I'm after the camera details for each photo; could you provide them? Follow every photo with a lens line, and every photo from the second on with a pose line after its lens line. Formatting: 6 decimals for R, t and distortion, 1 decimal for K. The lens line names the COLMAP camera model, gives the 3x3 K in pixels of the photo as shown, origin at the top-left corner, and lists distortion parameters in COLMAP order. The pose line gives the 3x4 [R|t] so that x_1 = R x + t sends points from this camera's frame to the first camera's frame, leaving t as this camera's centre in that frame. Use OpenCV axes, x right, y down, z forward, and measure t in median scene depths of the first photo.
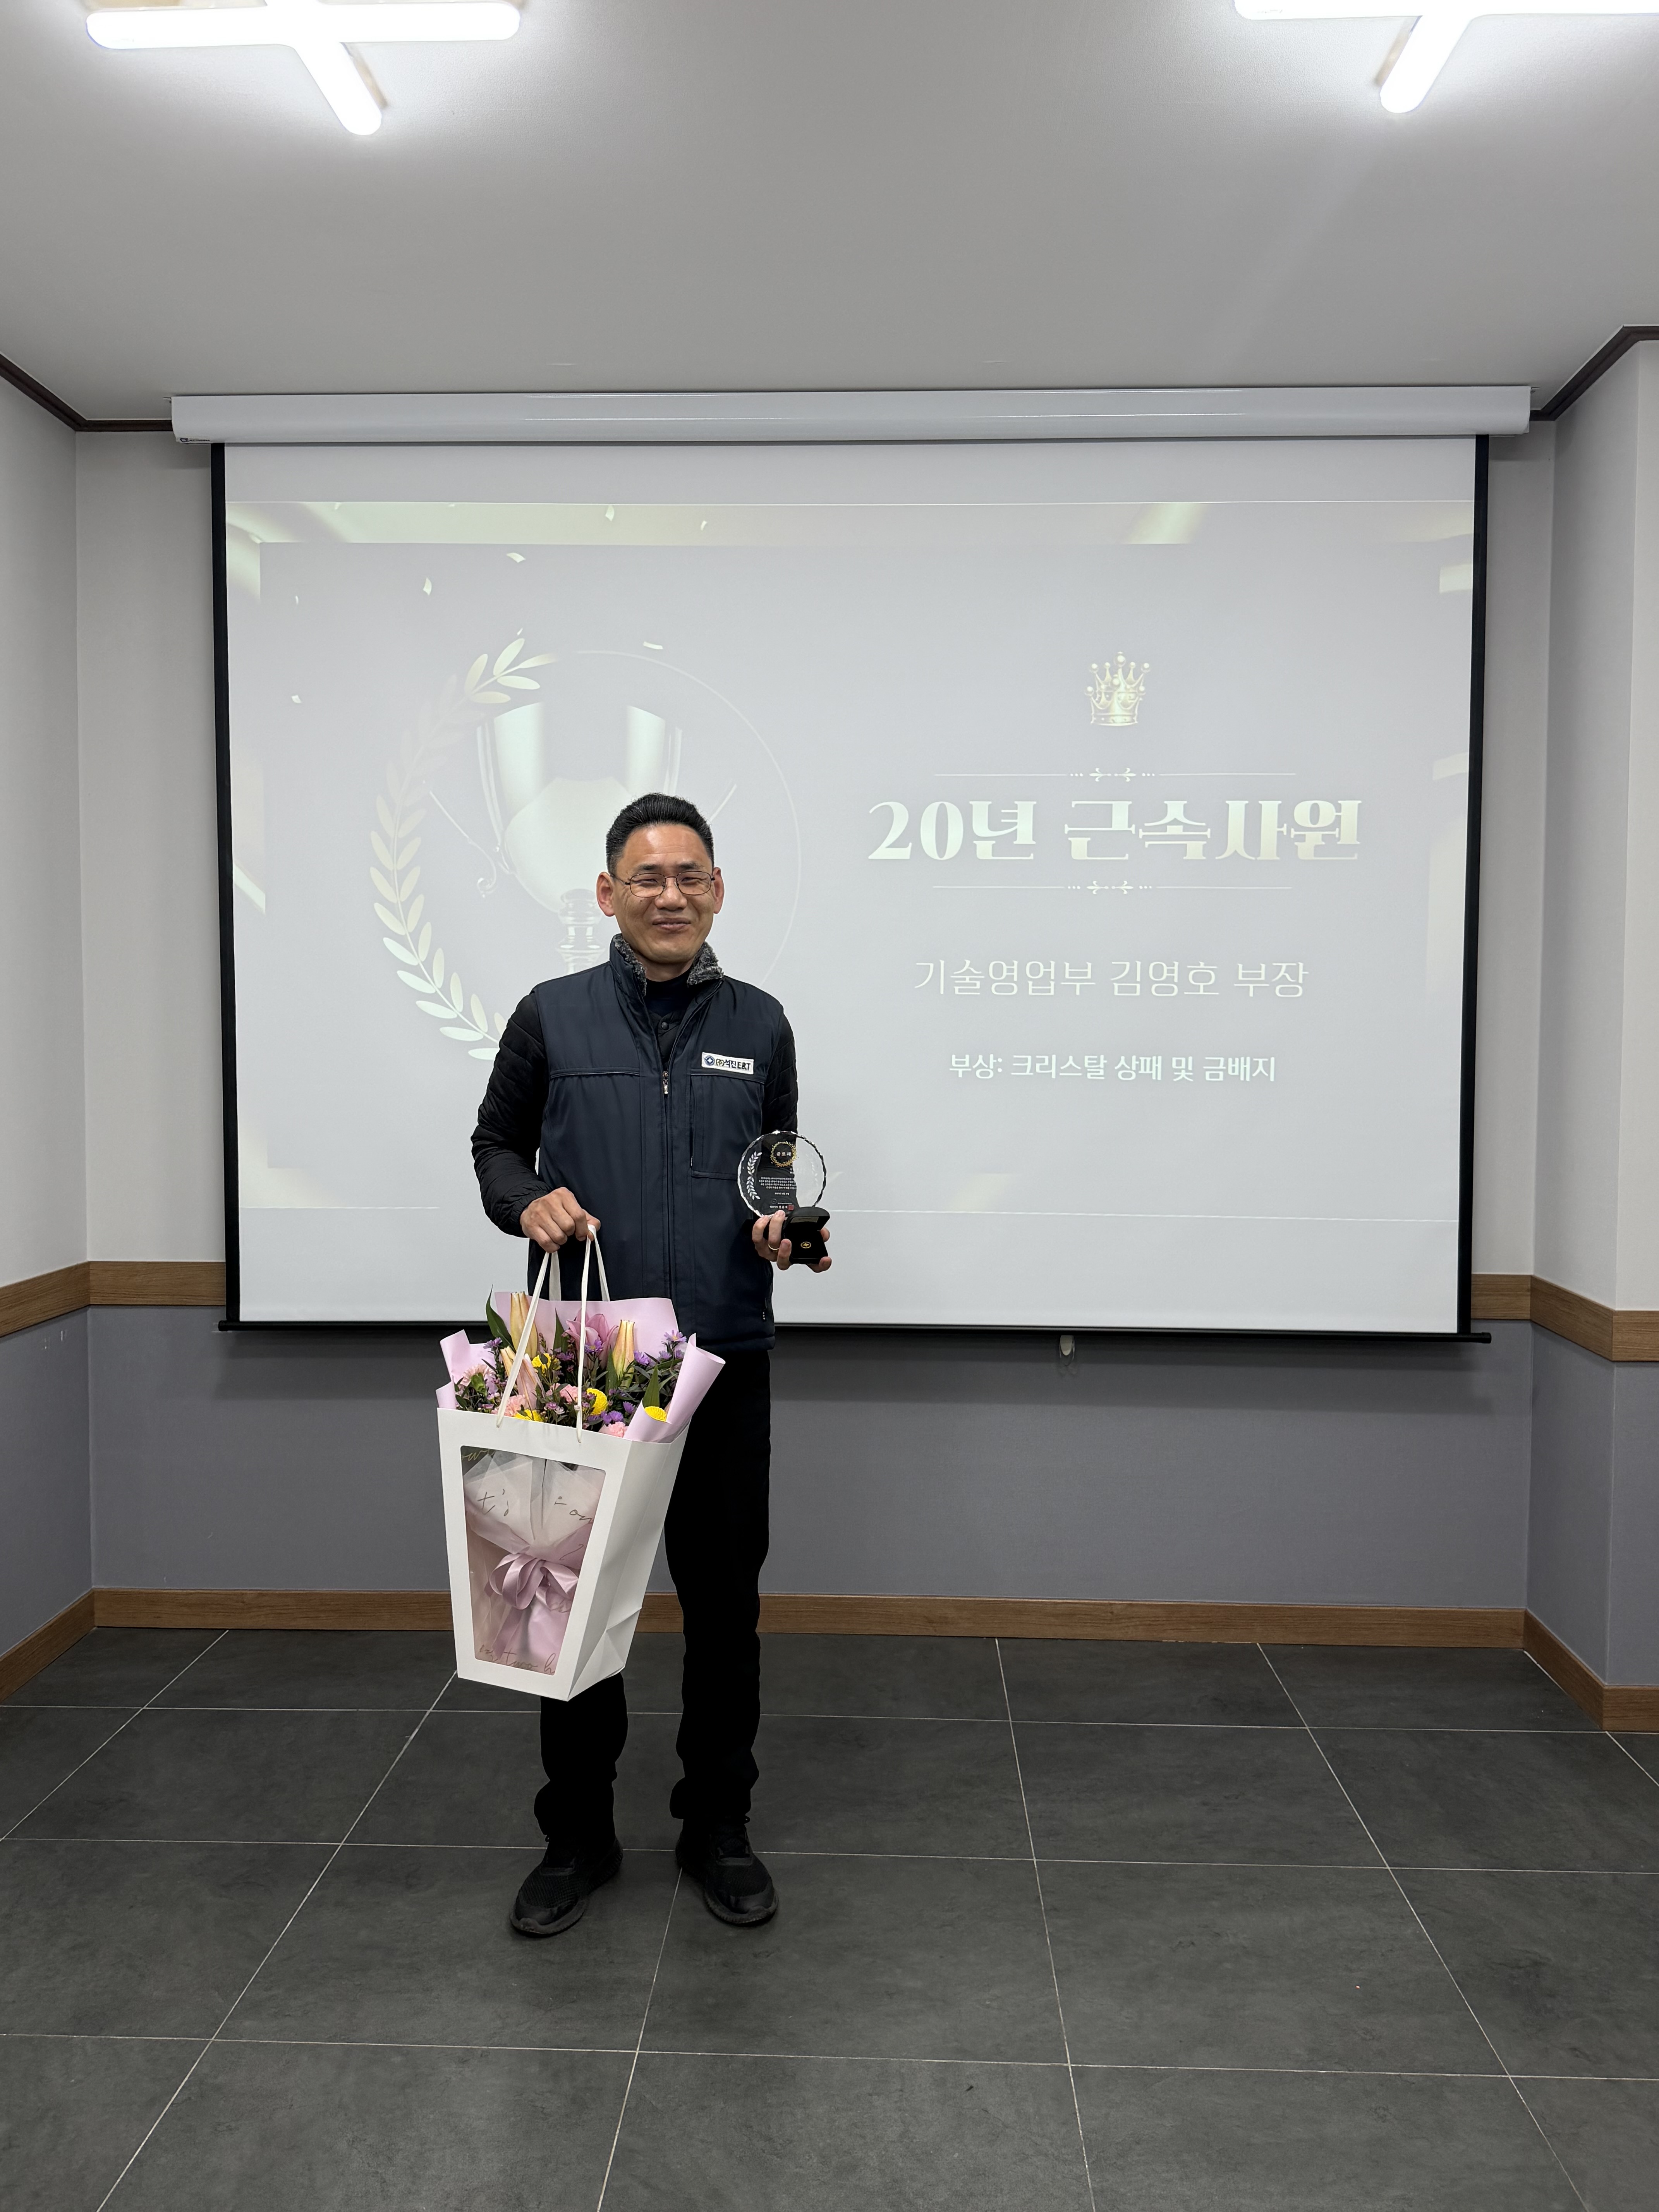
lens RADIAL K [[1765.8, 0, 829.5], [0, 1765.8, 1106.0], [0, 0, 1]] dist [0.150440, -0.320117]
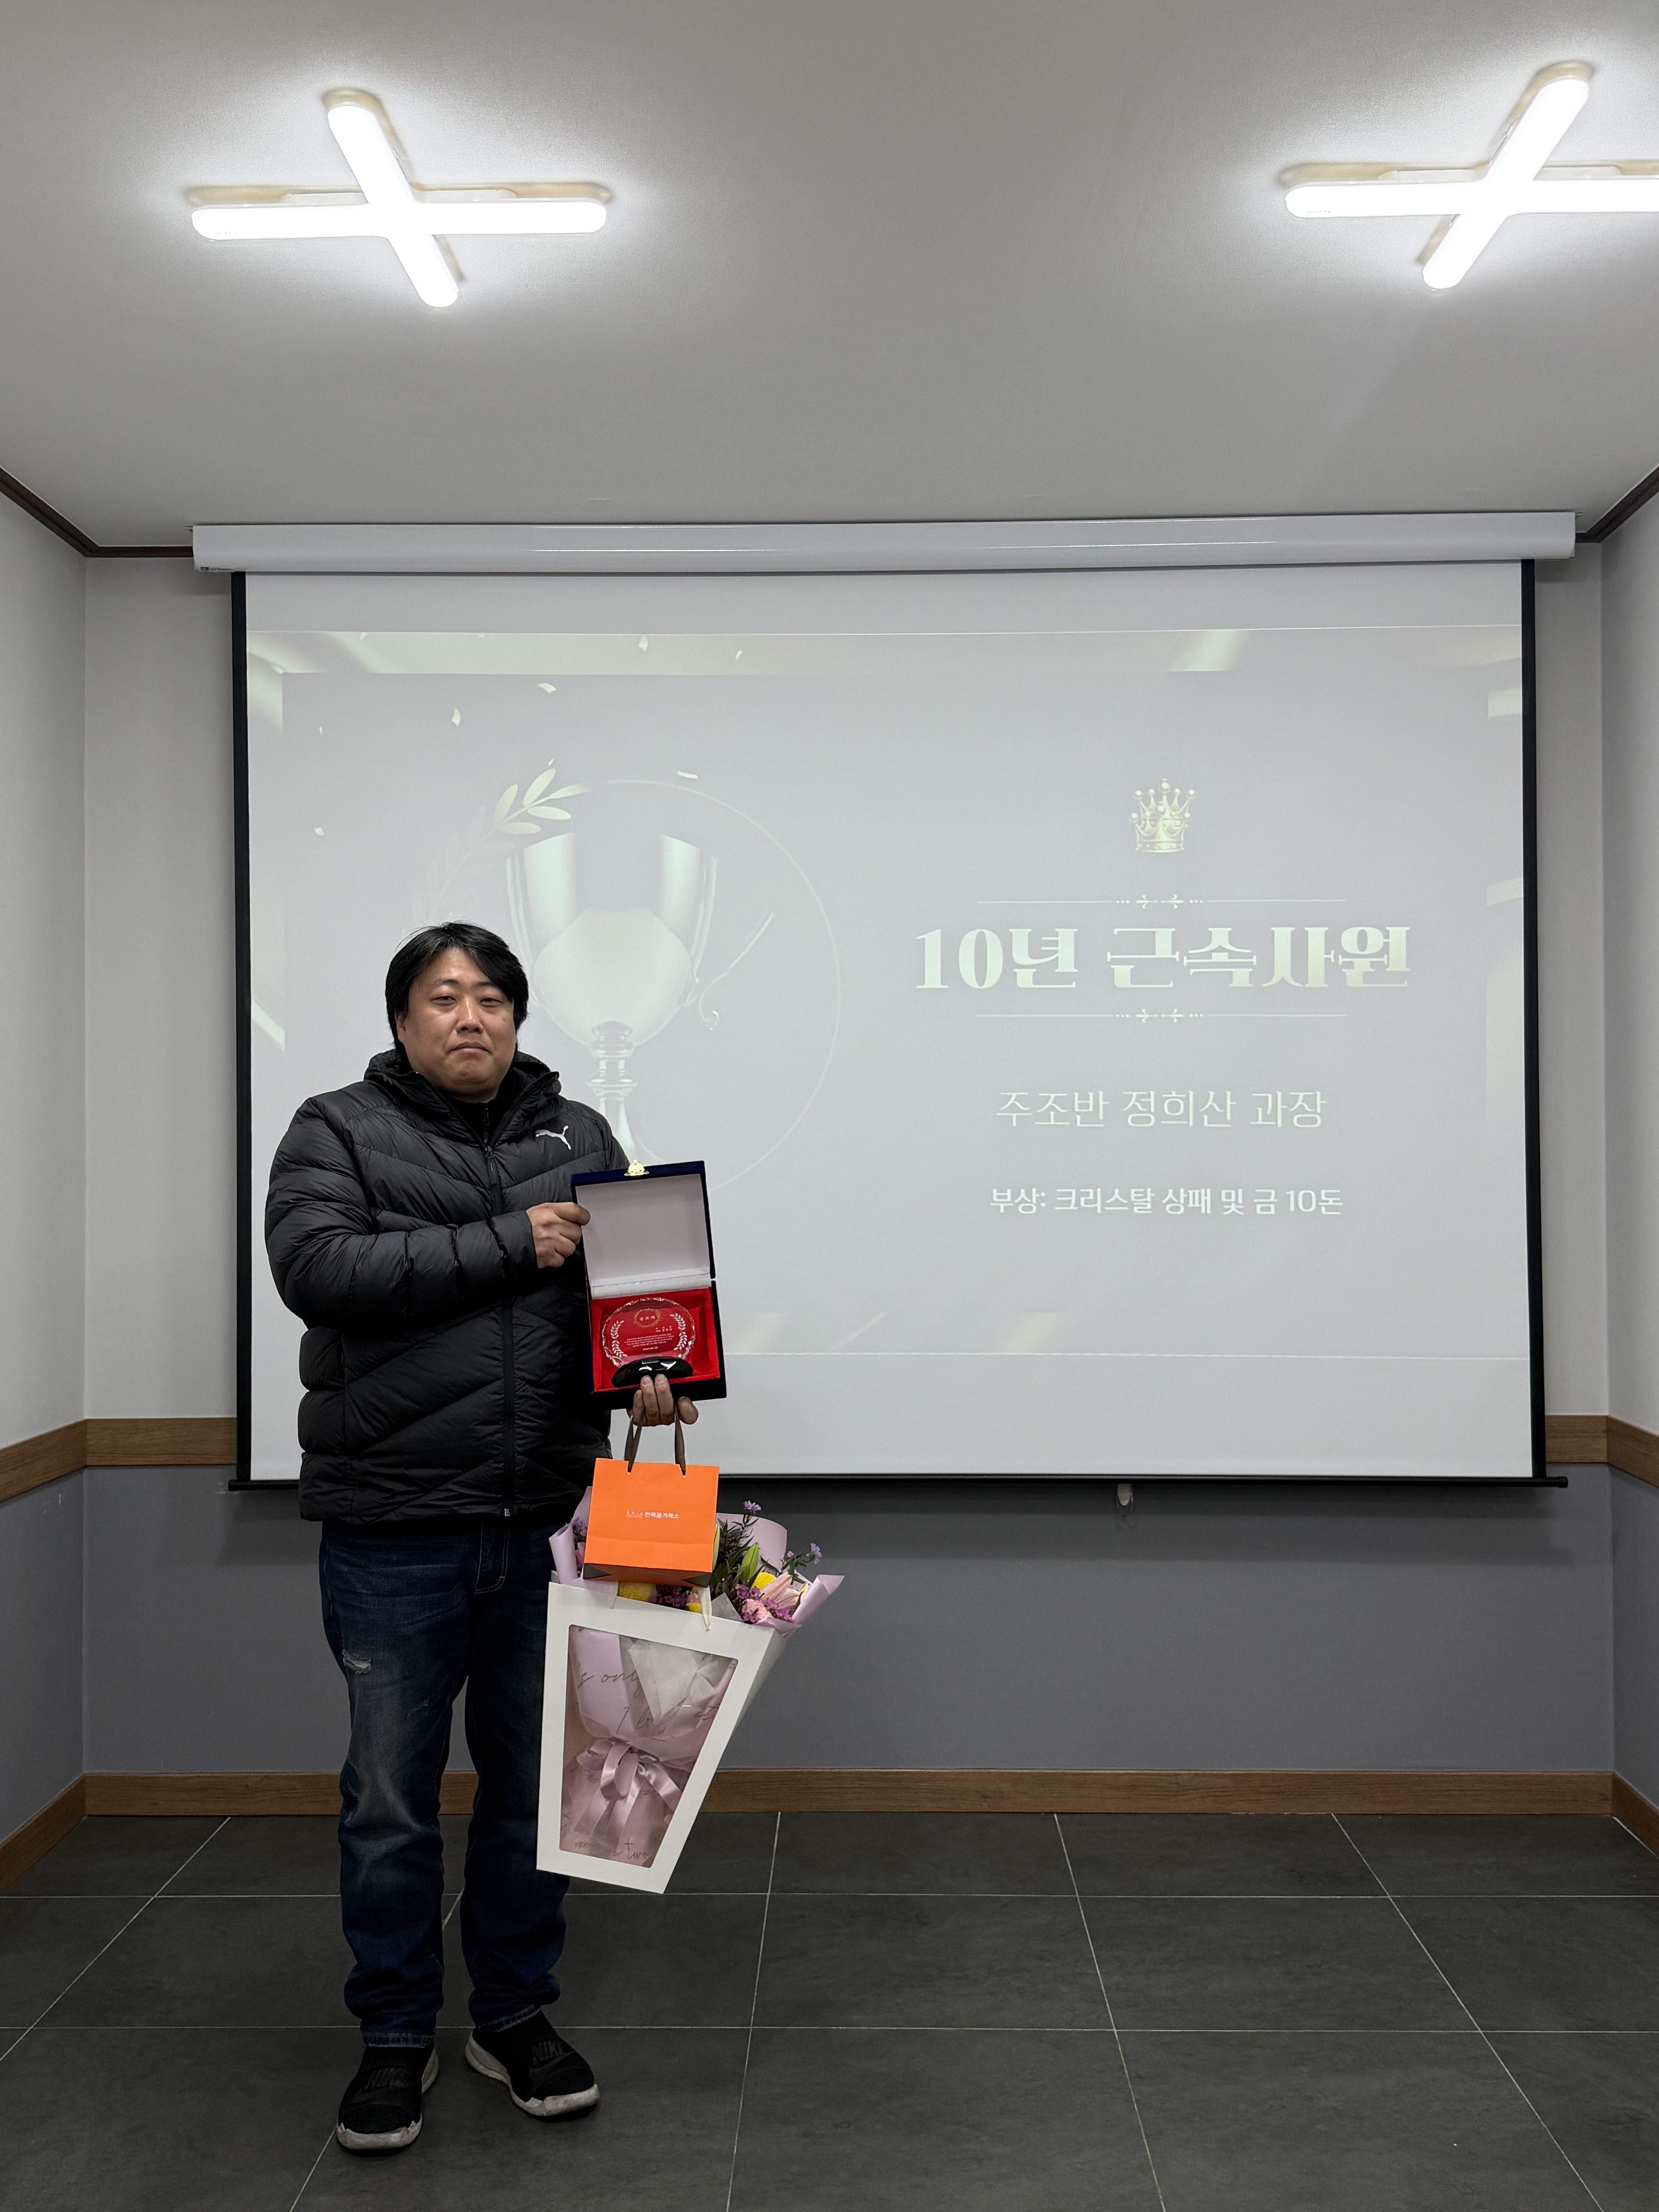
lens RADIAL K [[2035.3, 0, 829.5], [0, 2035.3, 1106.0], [0, 0, 1]] dist [0.153638, -0.321734]
pose [[0.999817, -0.008615, 0.017086, -0.041622], [0.009739, 0.997715, -0.066859, -0.001243], [-0.016471, 0.067013, 0.997616, -0.107470]]
